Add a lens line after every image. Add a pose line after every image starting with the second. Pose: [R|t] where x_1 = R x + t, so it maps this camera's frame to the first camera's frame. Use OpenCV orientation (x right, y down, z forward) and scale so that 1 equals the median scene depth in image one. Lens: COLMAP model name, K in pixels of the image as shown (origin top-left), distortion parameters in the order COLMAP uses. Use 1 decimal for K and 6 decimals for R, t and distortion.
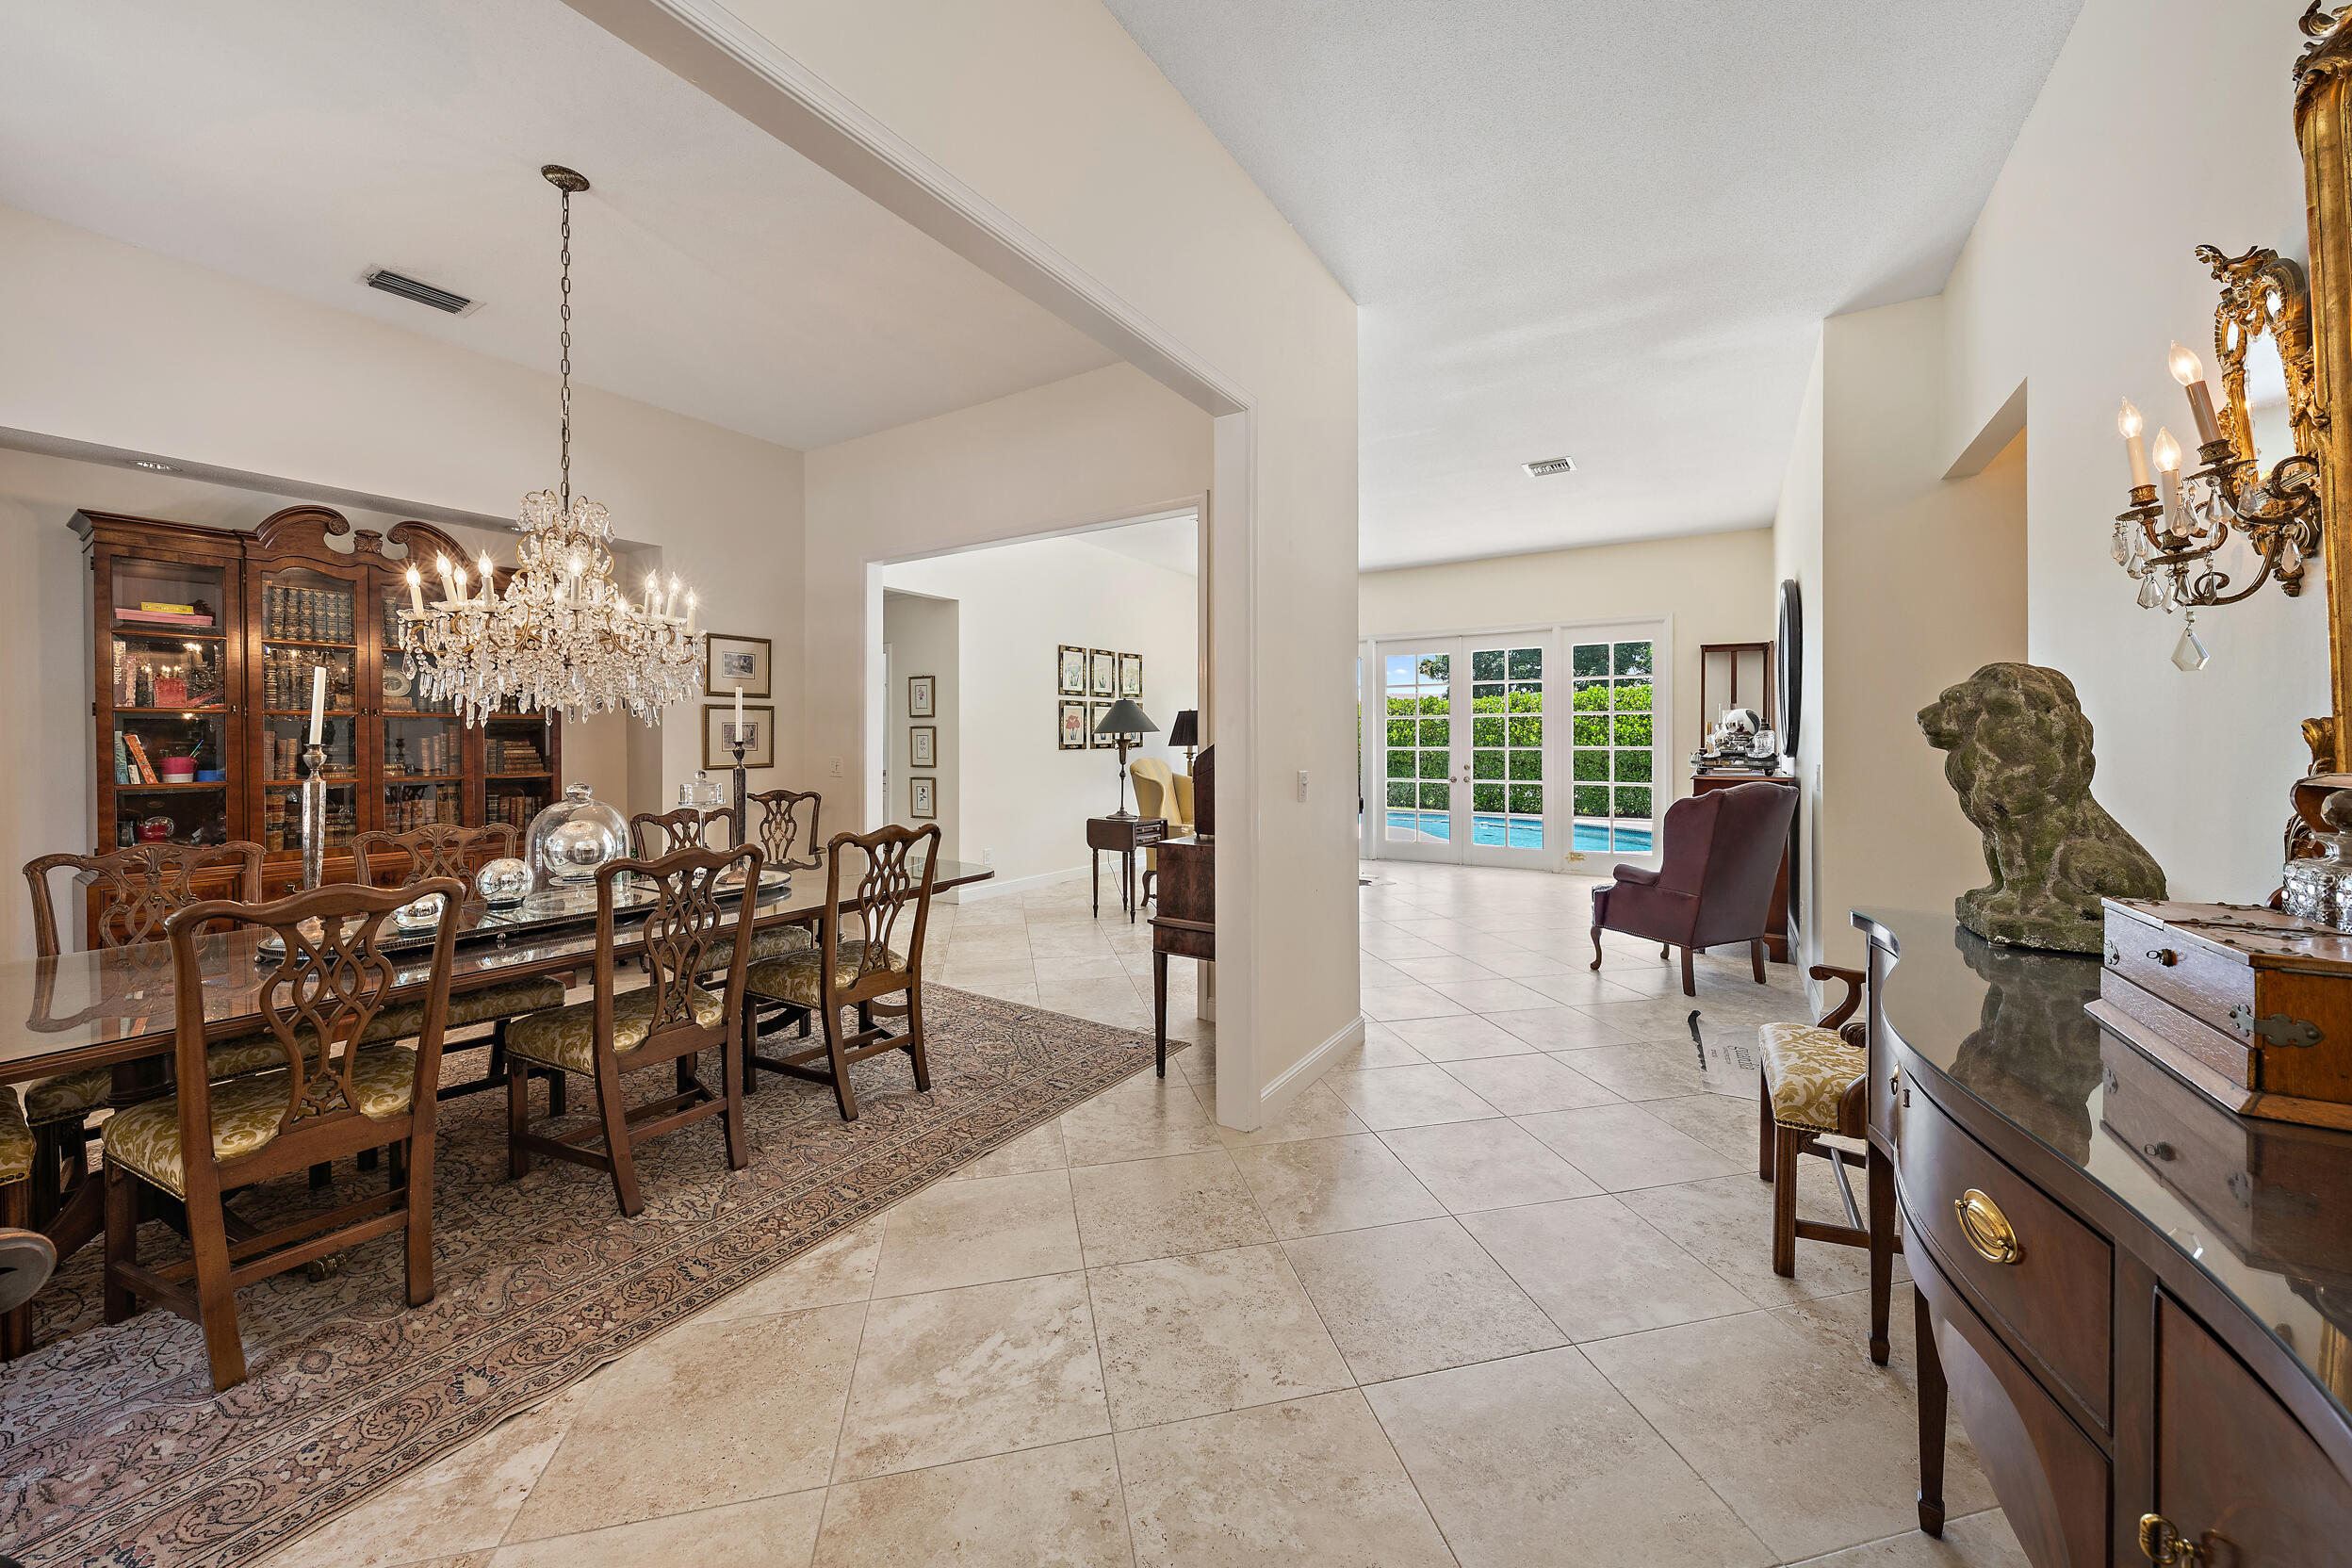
lens RADIAL K [[852.3, 0, 1190.9], [0, 852.3, 740.3], [0, 0, 1]] dist [-0.000055, -0.000006]
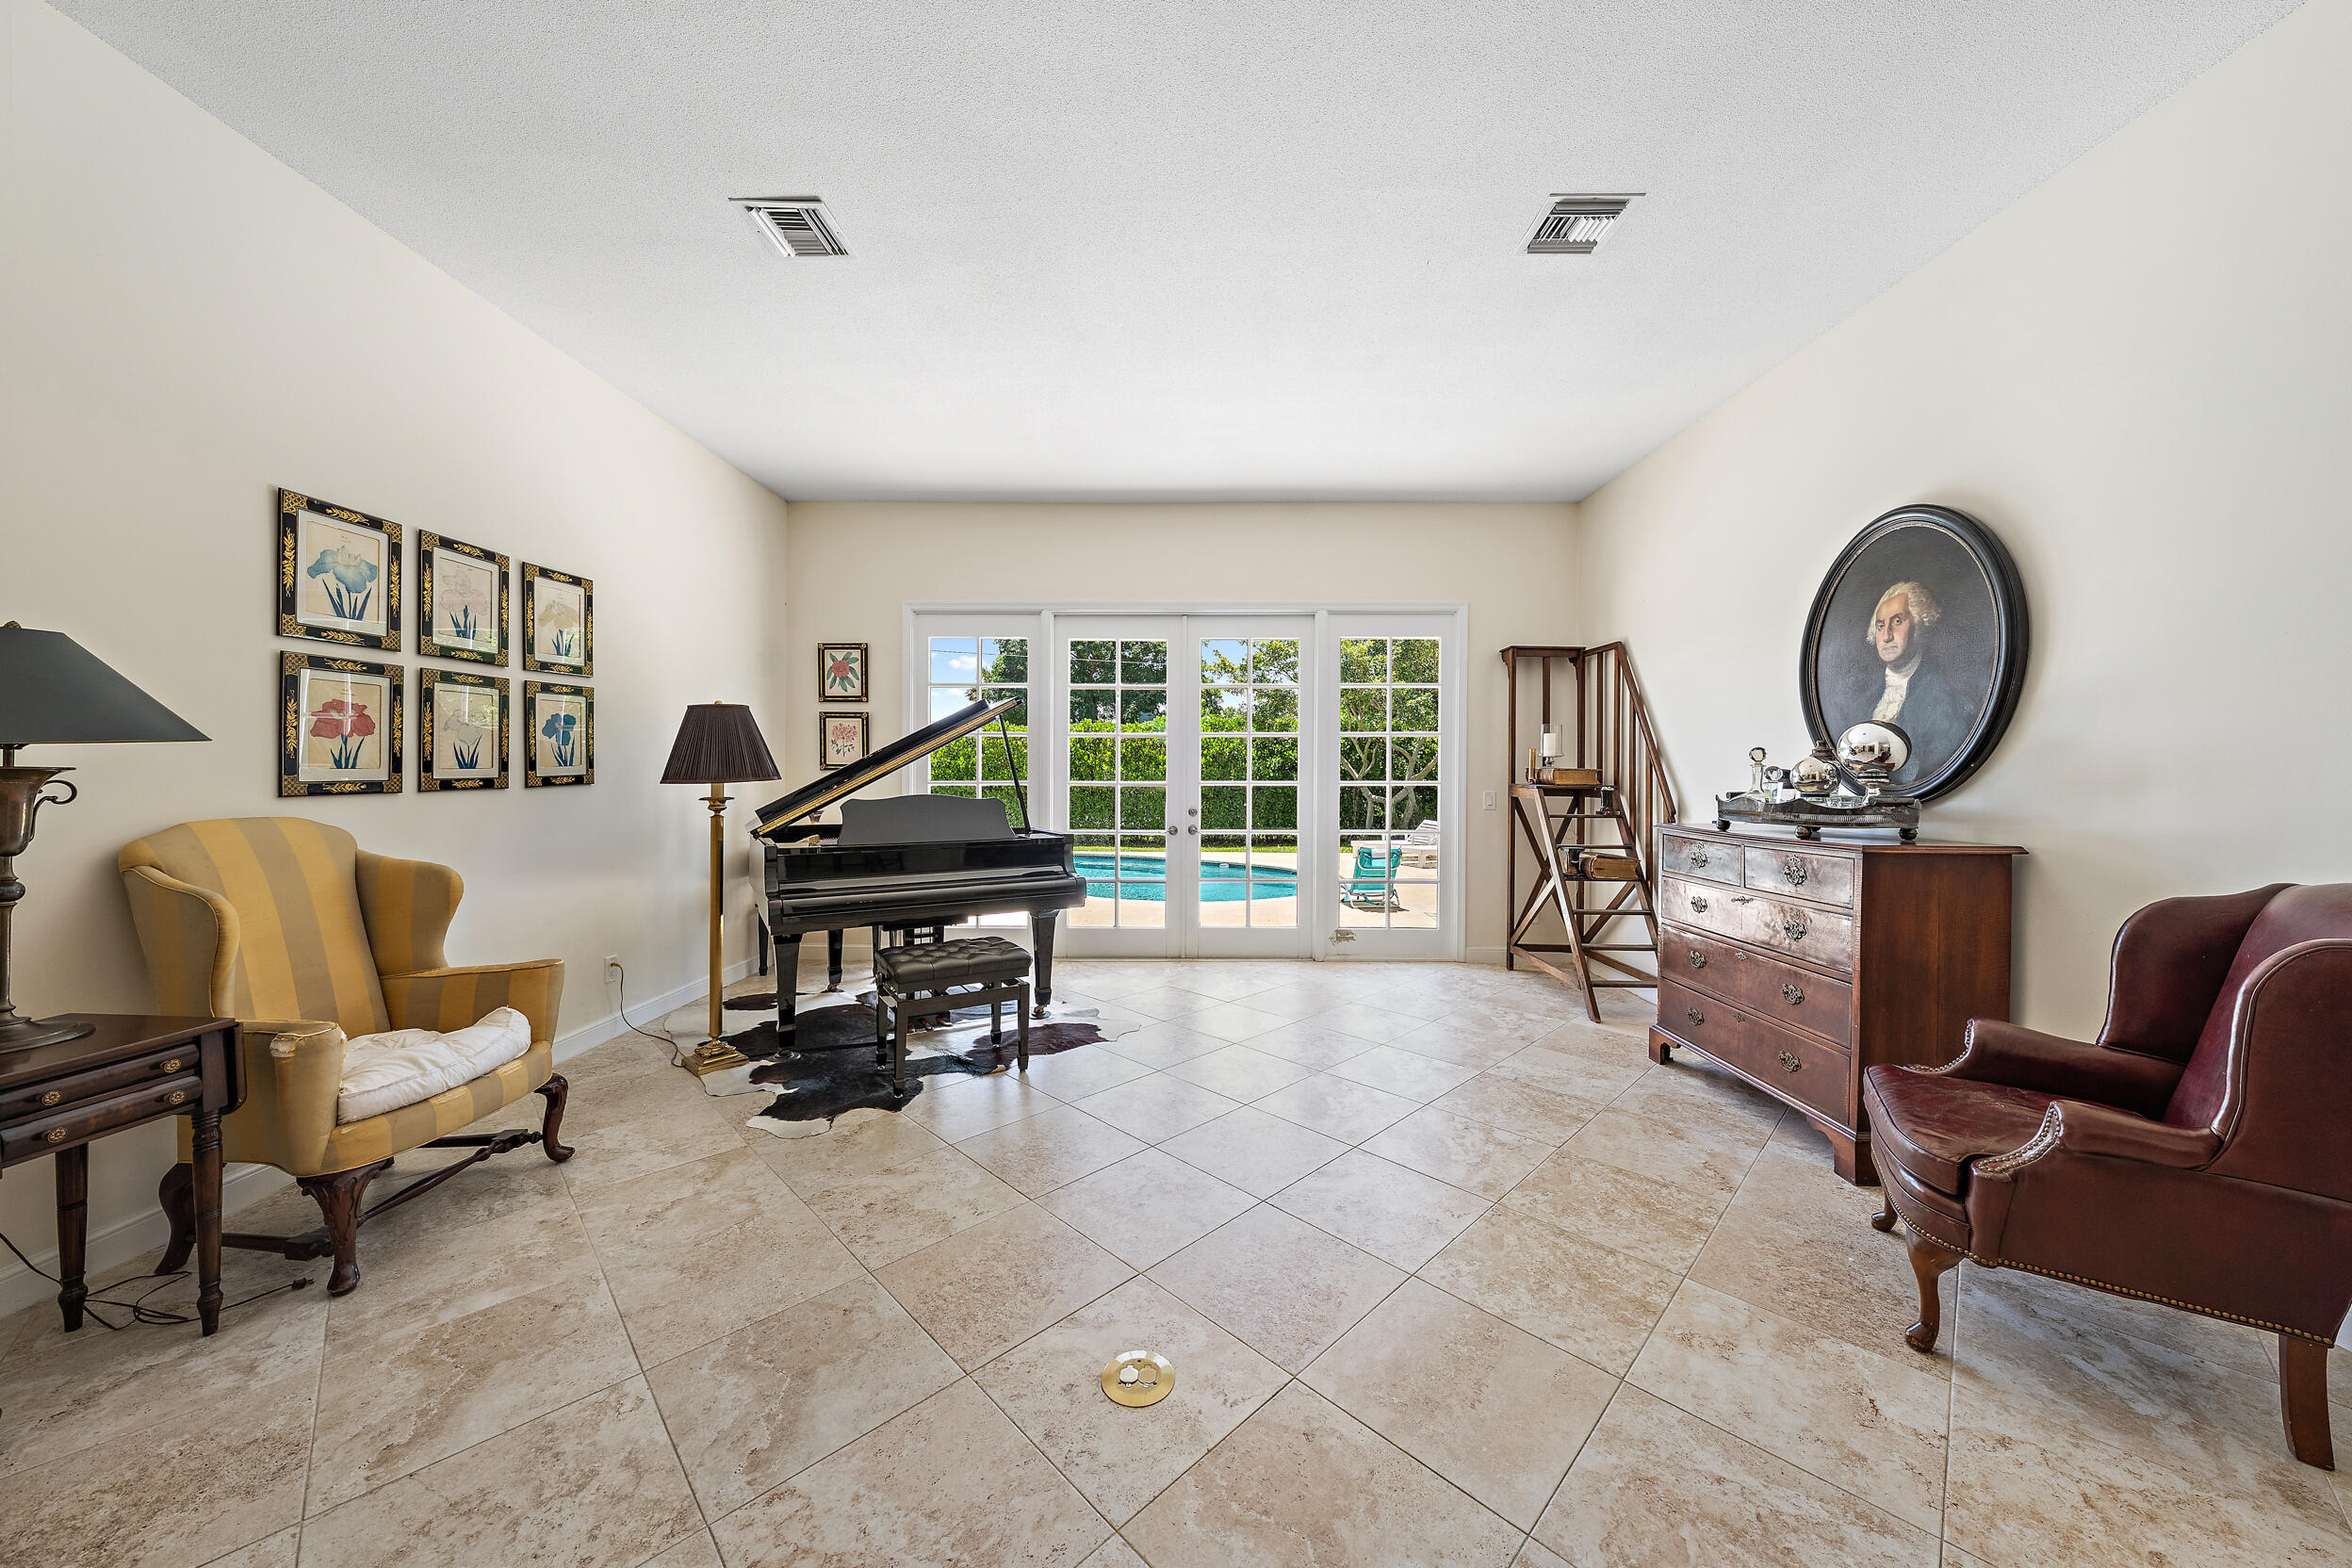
lens RADIAL K [[799.5, 0, 1181.0], [0, 799.5, 773.0], [0, 0, 1]] dist [-0.001929, -0.000259]
pose [[0.854681, 0.001939, 0.519150, -0.011313], [-0.005774, 0.999967, 0.005772, -0.002487], [-0.519121, -0.007930, 0.854664, 0.521005]]
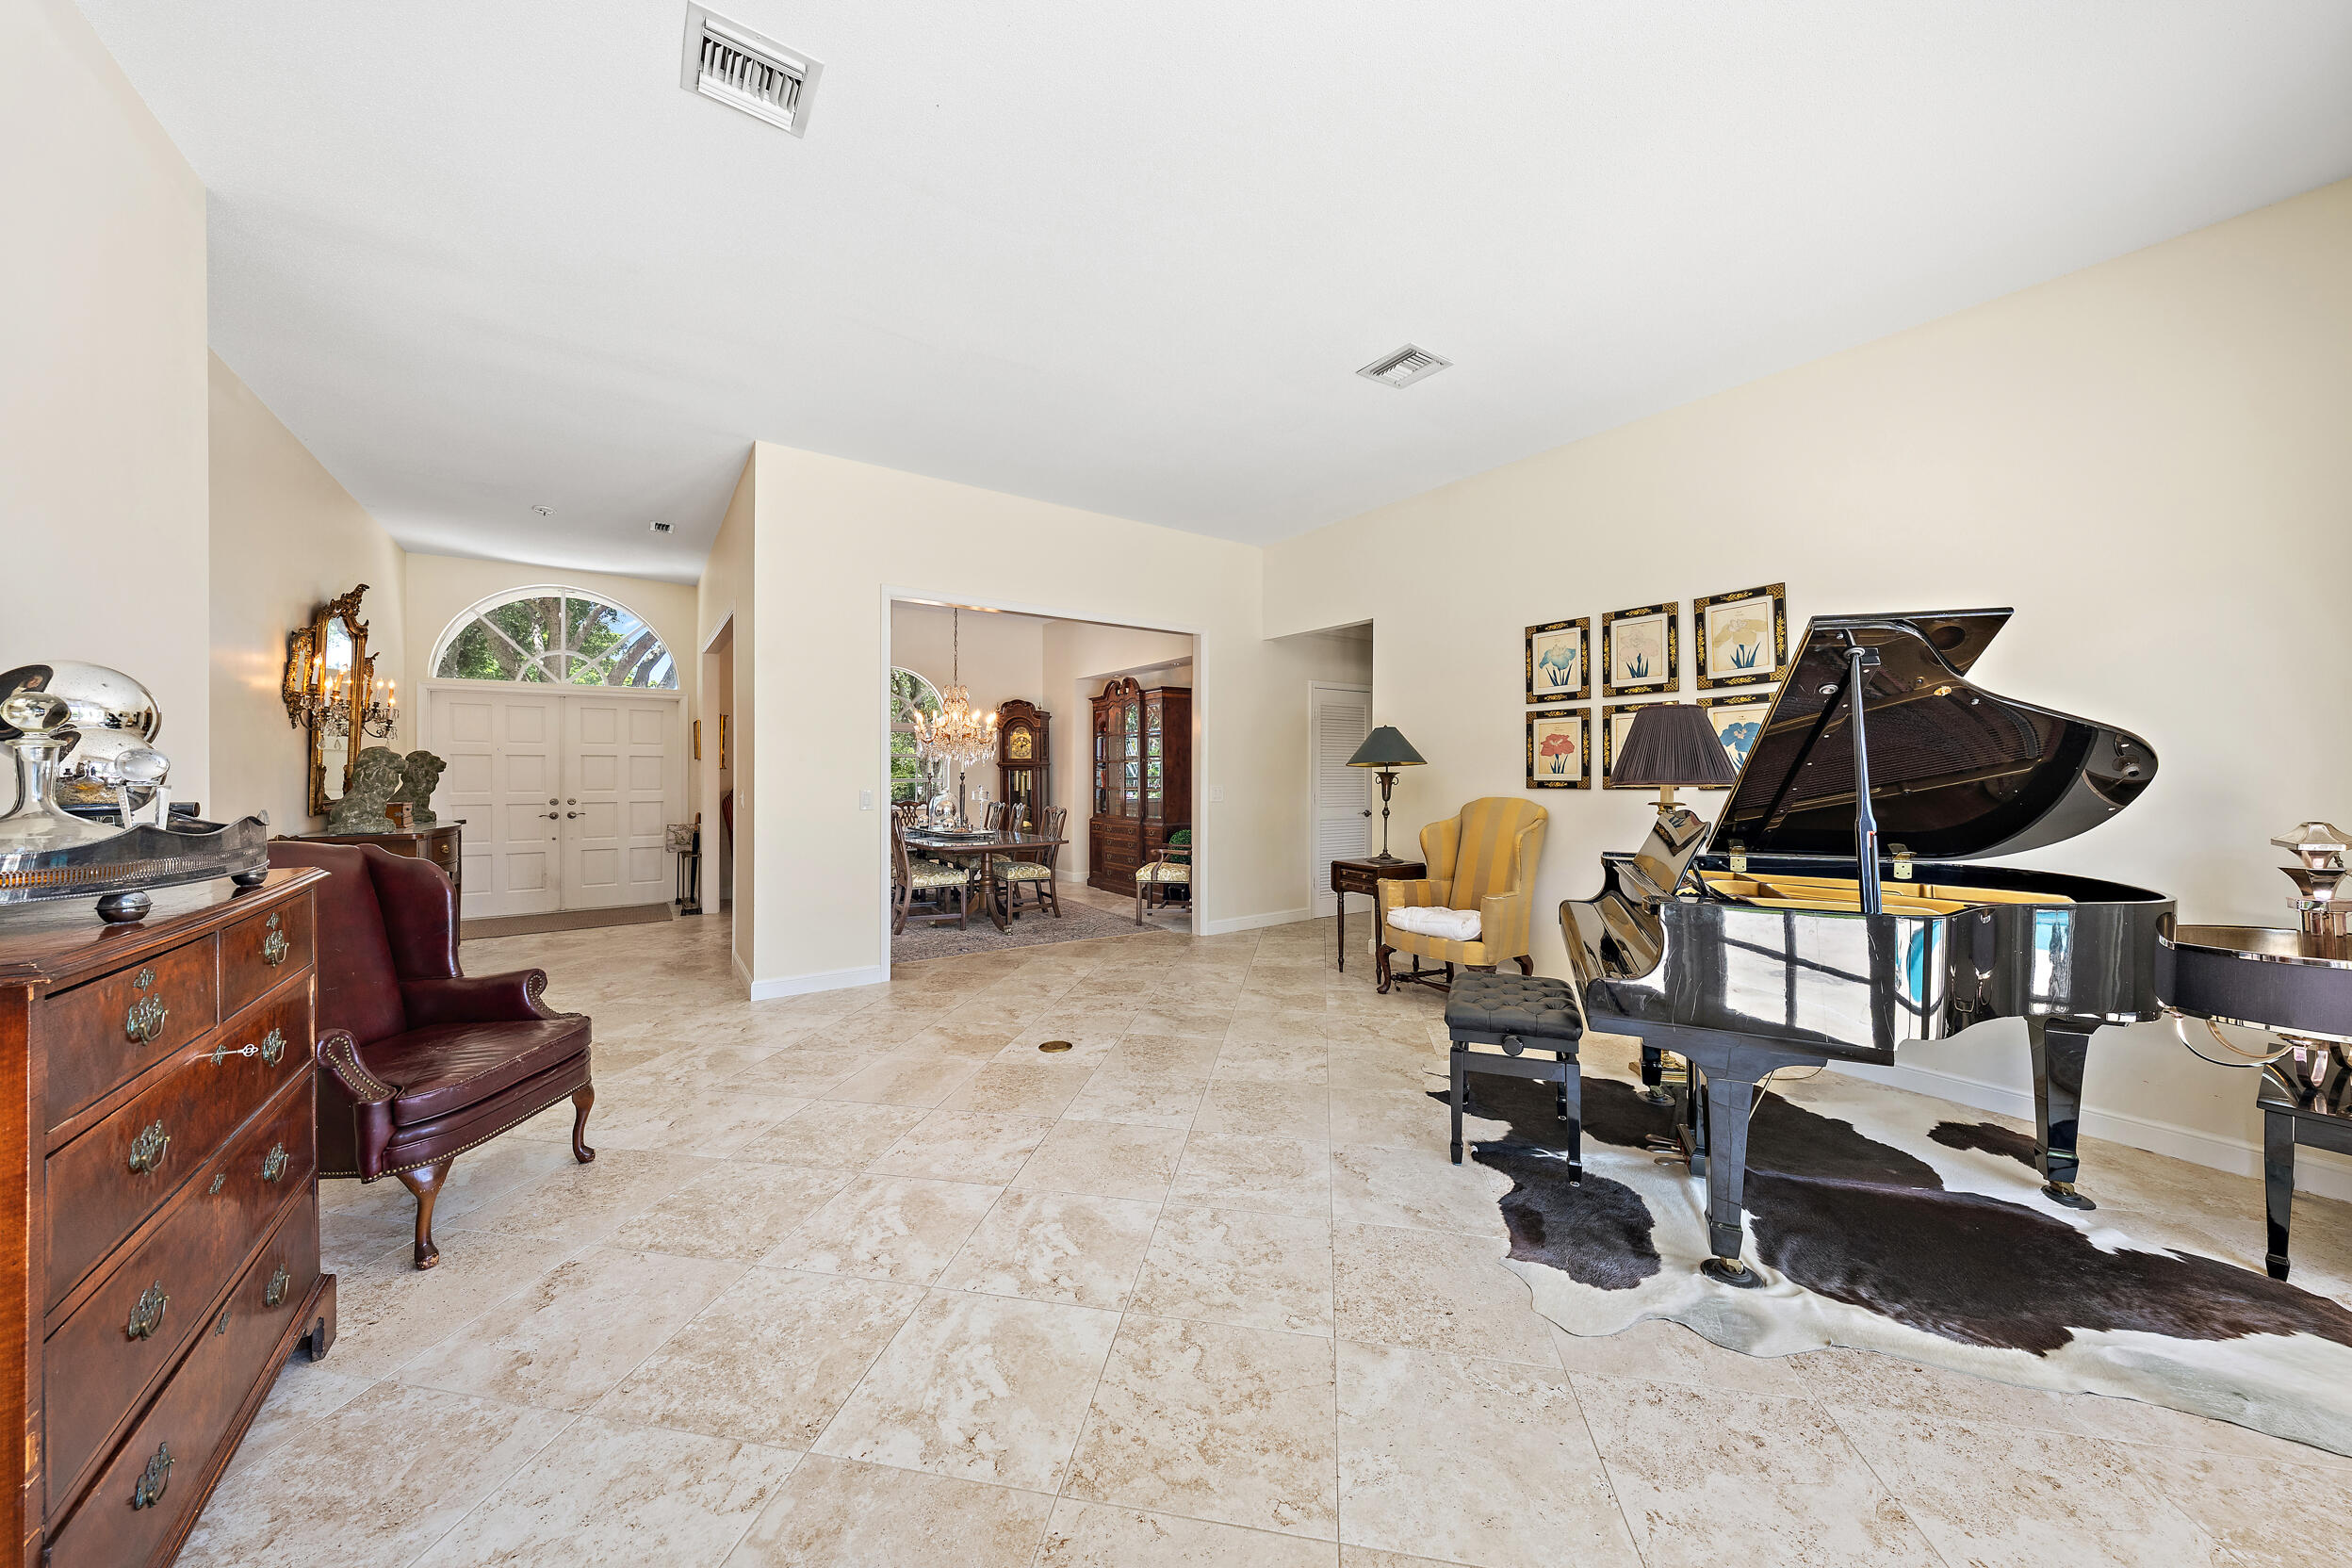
lens RADIAL K [[799.5, 0, 1181.0], [0, 799.5, 773.0], [0, 0, 1]] dist [-0.001929, -0.000259]
pose [[-0.393435, -0.000724, -0.919352, 0.492893], [-0.001922, 0.999998, 0.000035, -0.000155], [0.919350, 0.001781, -0.393436, 0.960550]]
